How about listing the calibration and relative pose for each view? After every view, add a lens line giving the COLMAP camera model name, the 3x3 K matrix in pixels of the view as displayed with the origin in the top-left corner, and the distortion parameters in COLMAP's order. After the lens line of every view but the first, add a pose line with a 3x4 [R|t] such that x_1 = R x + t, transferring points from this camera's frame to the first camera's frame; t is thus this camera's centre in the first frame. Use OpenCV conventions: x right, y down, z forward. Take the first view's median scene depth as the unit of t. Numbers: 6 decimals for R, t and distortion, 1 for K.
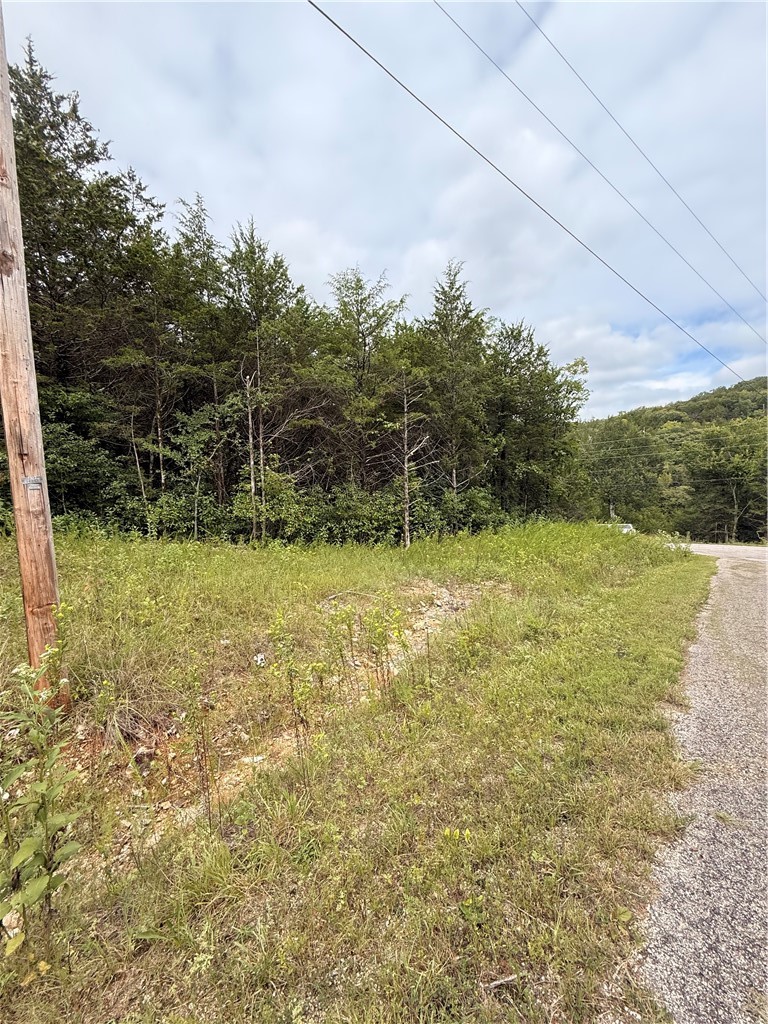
lens RADIAL K [[418.2, 0, 384.7], [0, 418.2, 510.1], [0, 0, 1]] dist [0.001738, 0.000984]
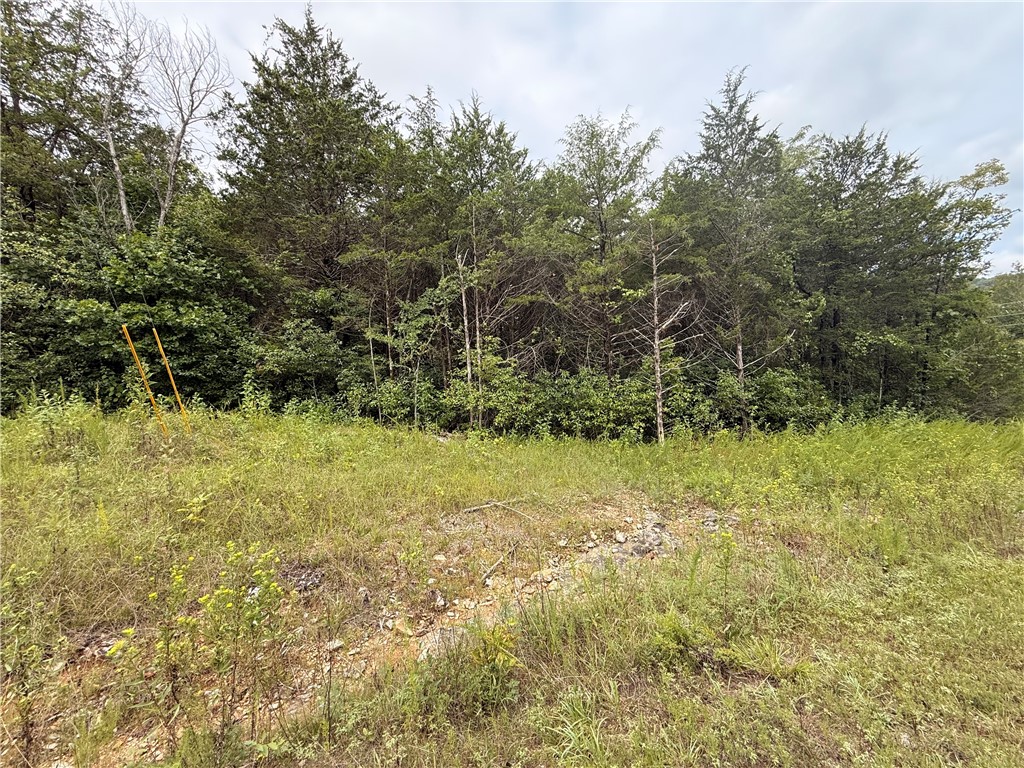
lens RADIAL K [[418.2, 0, 511.8], [0, 418.2, 384.9], [0, 0, 1]] dist [0.001738, 0.000984]
pose [[0.892168, -0.005632, -0.451669, 0.164759], [-0.009145, 0.999492, -0.030526, 0.000156], [0.451611, 0.031365, 0.891663, 0.178448]]
